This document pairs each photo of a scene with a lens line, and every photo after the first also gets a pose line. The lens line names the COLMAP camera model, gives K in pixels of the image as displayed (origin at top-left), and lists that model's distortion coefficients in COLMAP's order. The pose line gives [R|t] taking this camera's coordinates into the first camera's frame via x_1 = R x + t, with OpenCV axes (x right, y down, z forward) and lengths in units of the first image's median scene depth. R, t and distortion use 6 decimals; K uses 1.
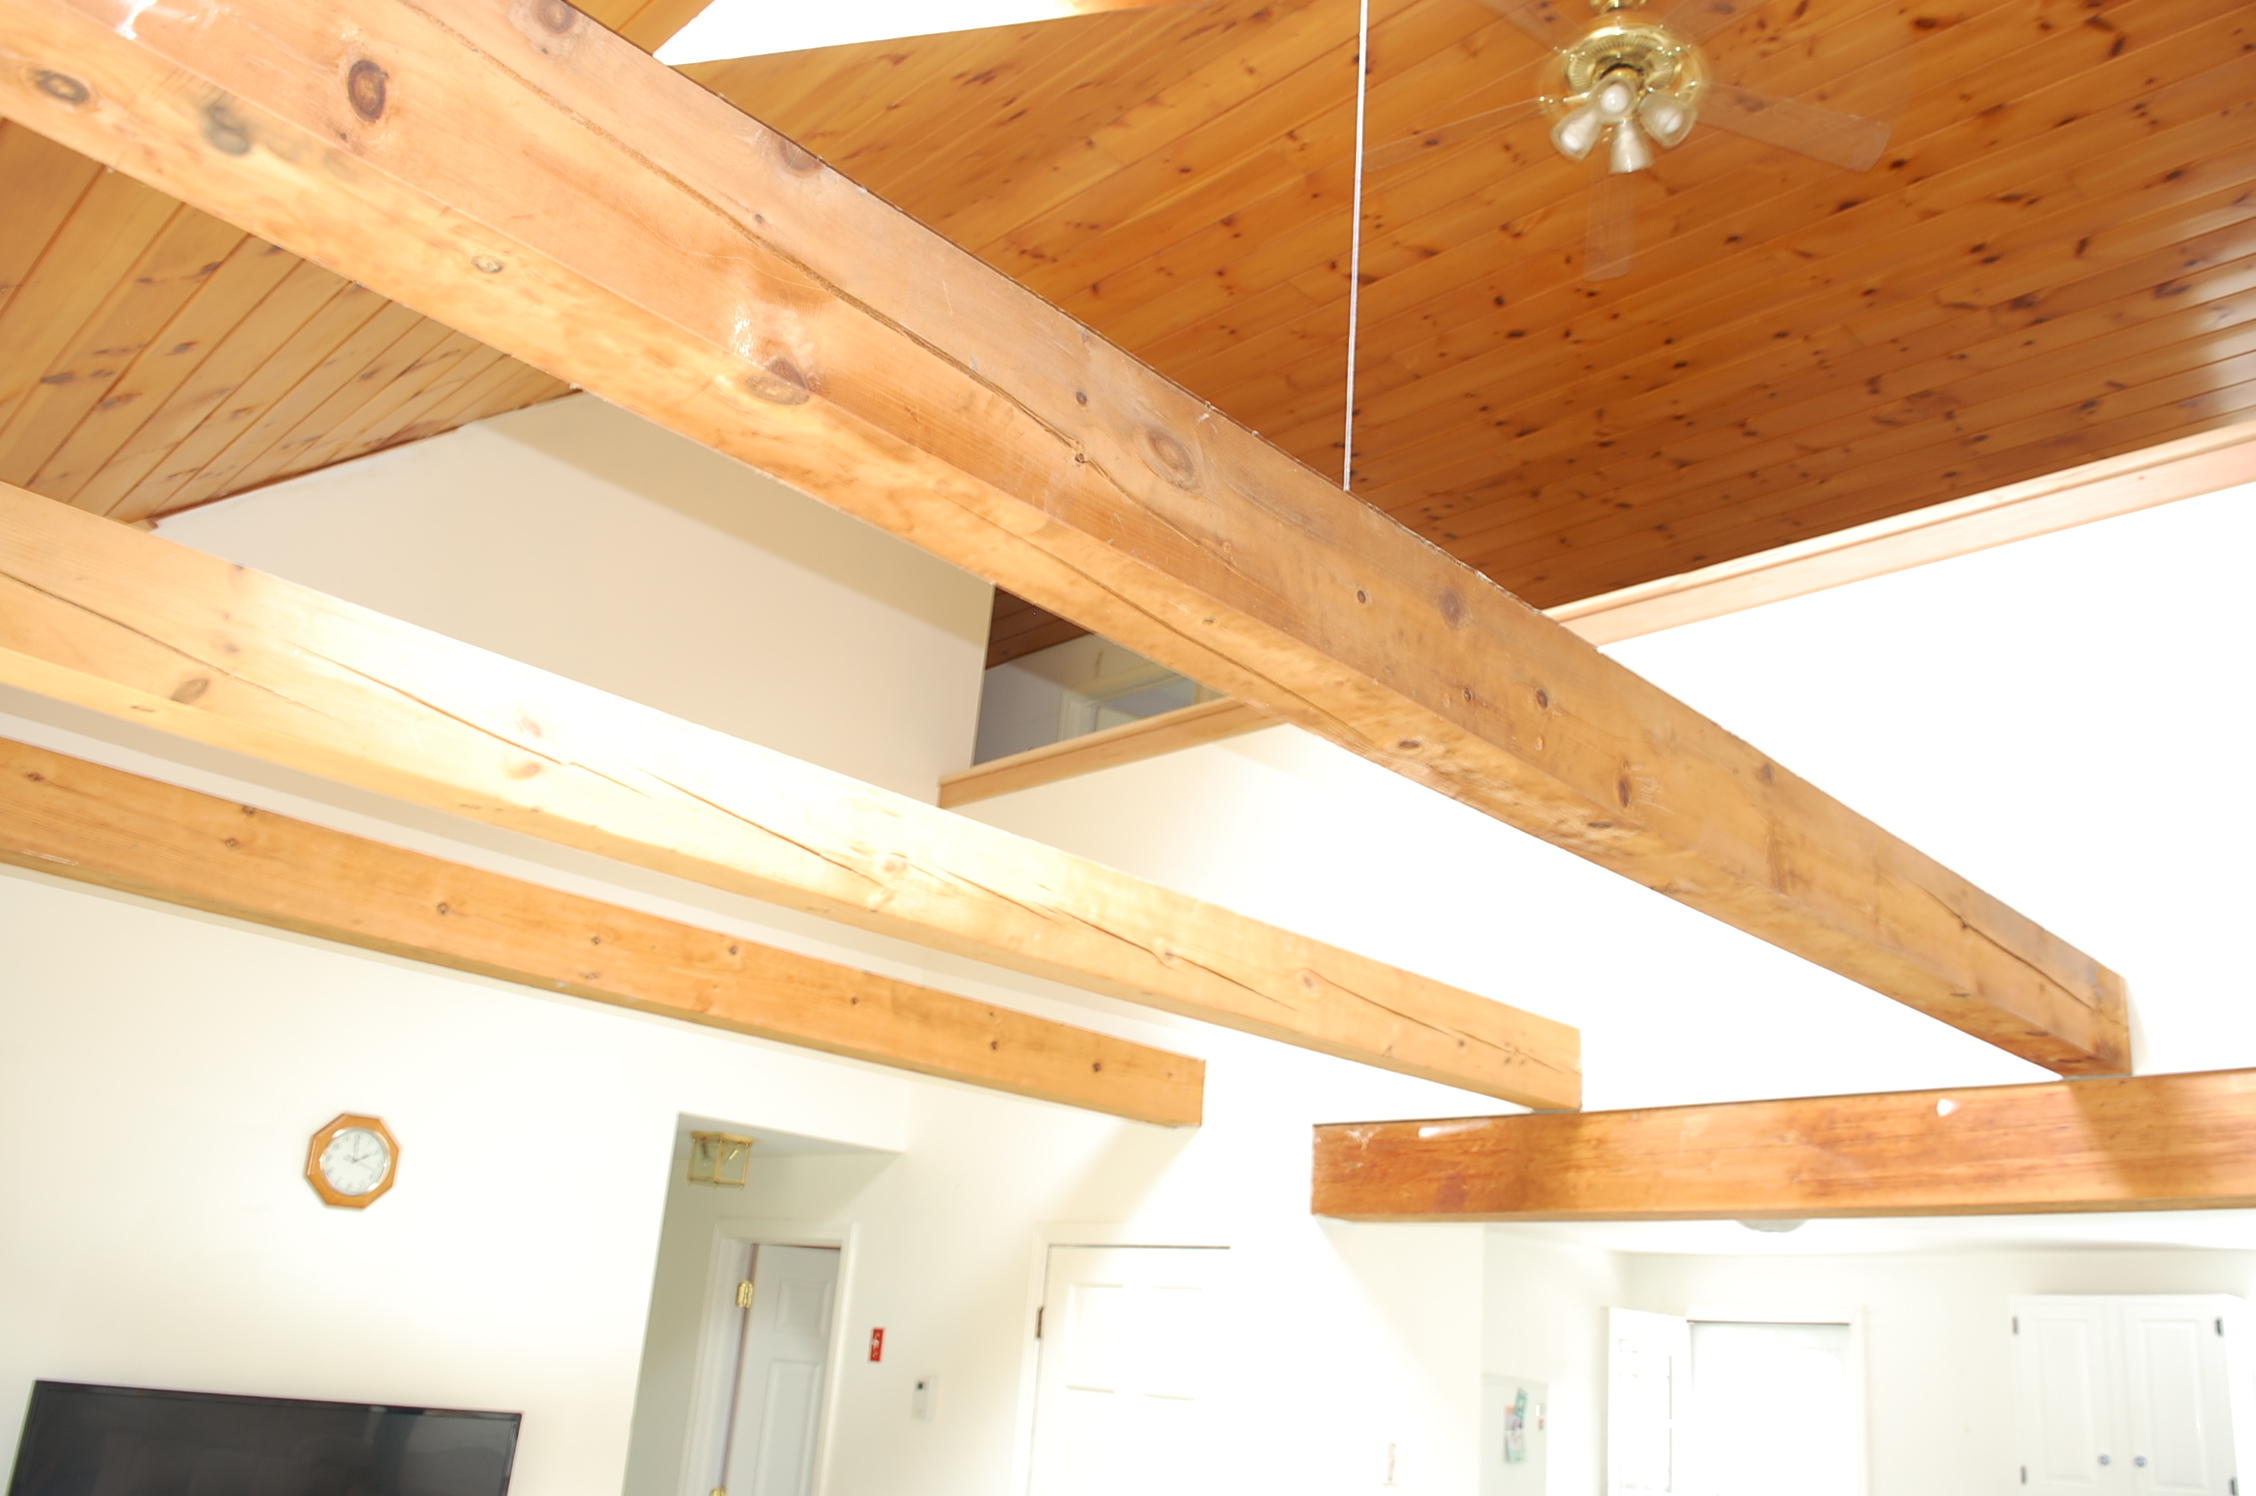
lens RADIAL K [[1774.2, 0, 1137.0], [0, 1774.2, 757.6], [0, 0, 1]] dist [-0.097536, 0.028362]
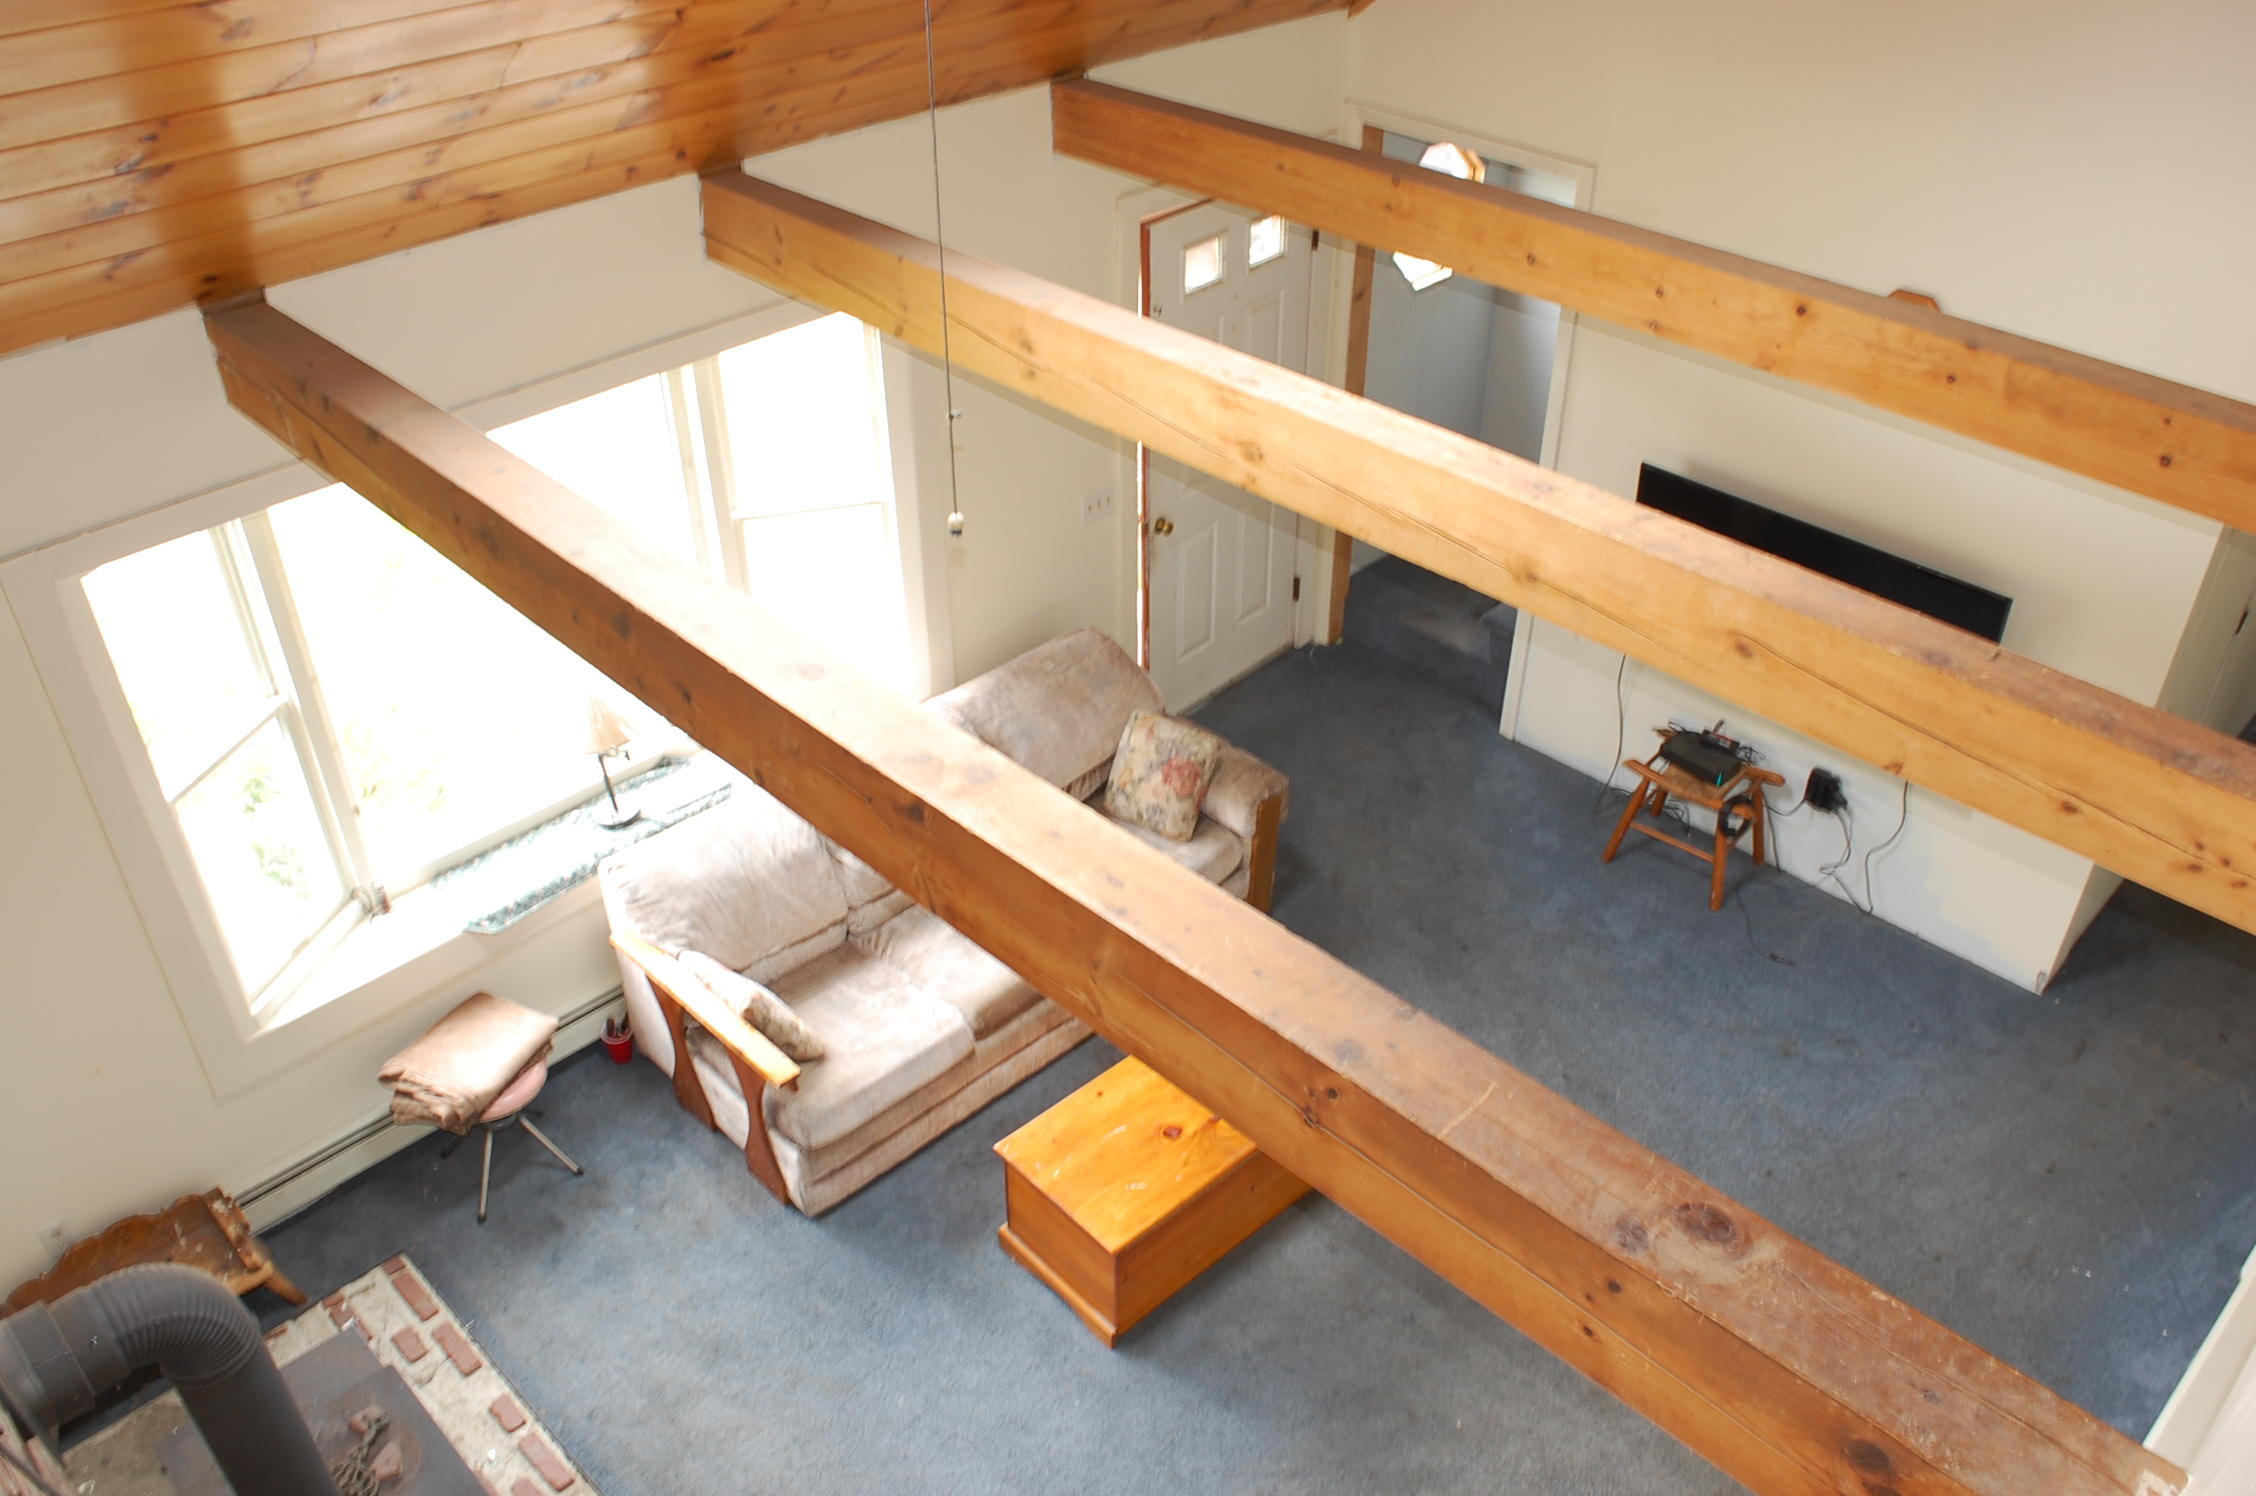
lens RADIAL K [[1774.2, 0, 1131.3], [0, 1774.2, 751.4], [0, 0, 1]] dist [-0.097536, 0.028362]
pose [[-0.008086, 0.511445, -0.859278, 0.606215], [0.330686, 0.812327, 0.480387, -0.230855], [0.943706, -0.280266, -0.175696, 0.662591]]
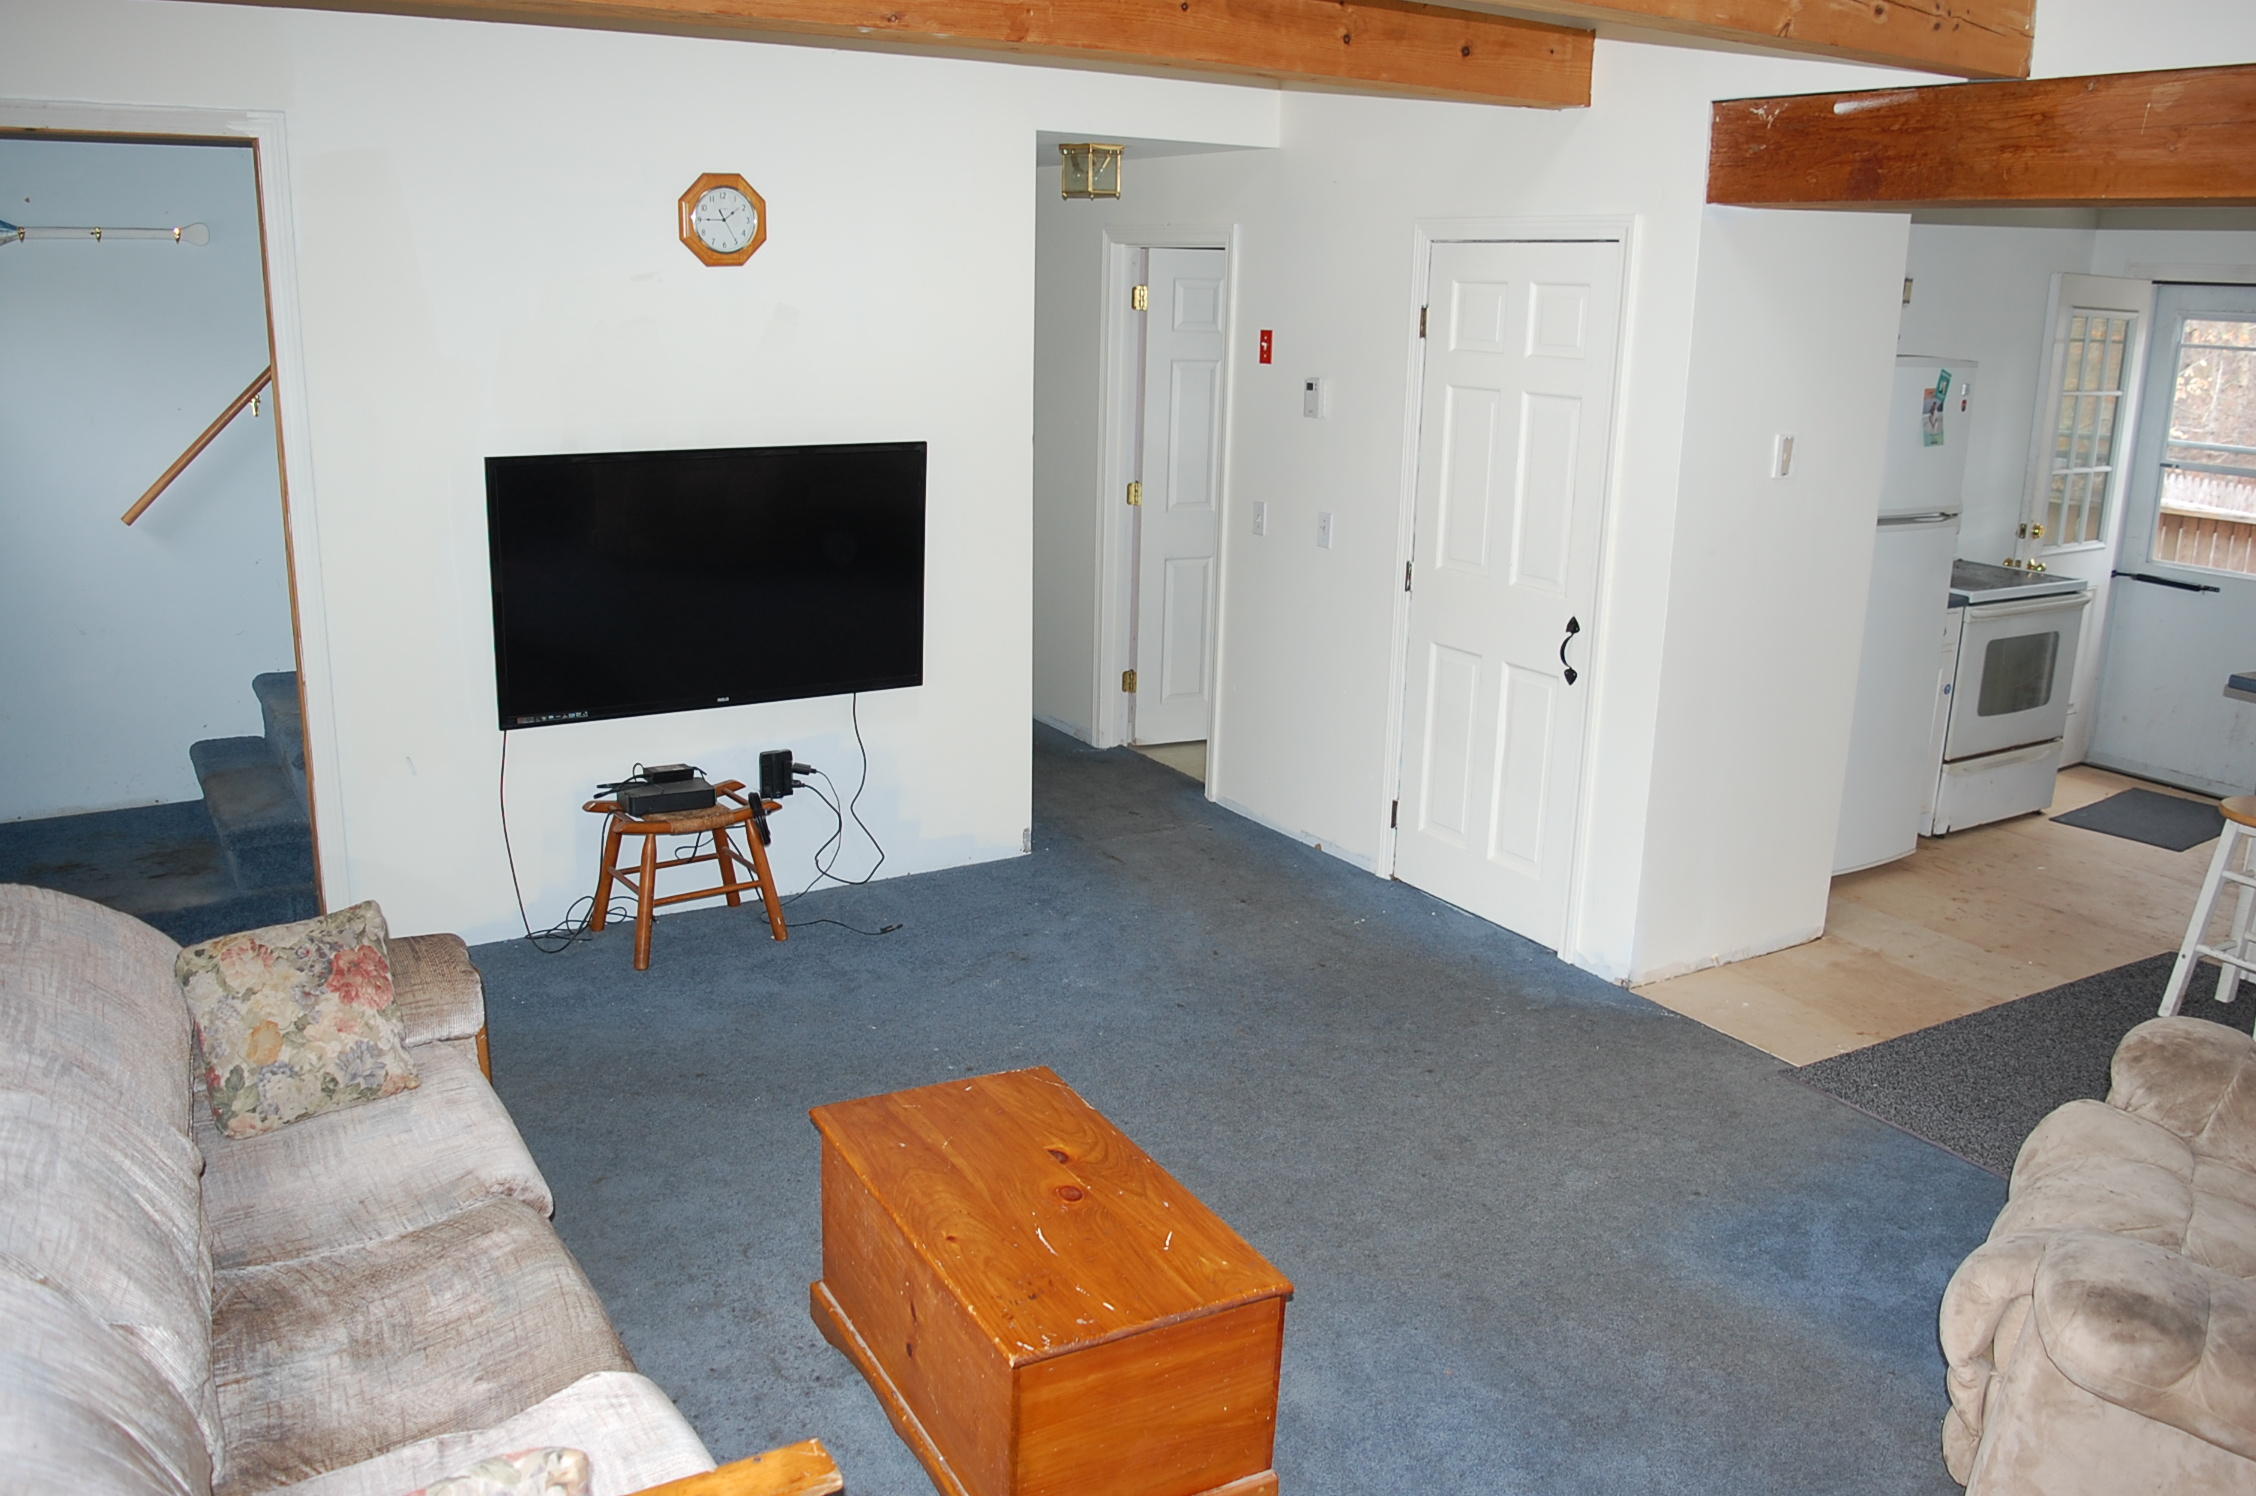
lens RADIAL K [[1774.2, 0, 1132.6], [0, 1774.2, 759.5], [0, 0, 1]] dist [-0.097536, 0.028362]
pose [[0.968525, 0.011469, -0.248652, 0.038451], [0.127361, 0.835441, 0.534619, -0.020111], [0.213866, -0.549460, 0.807685, 0.049677]]
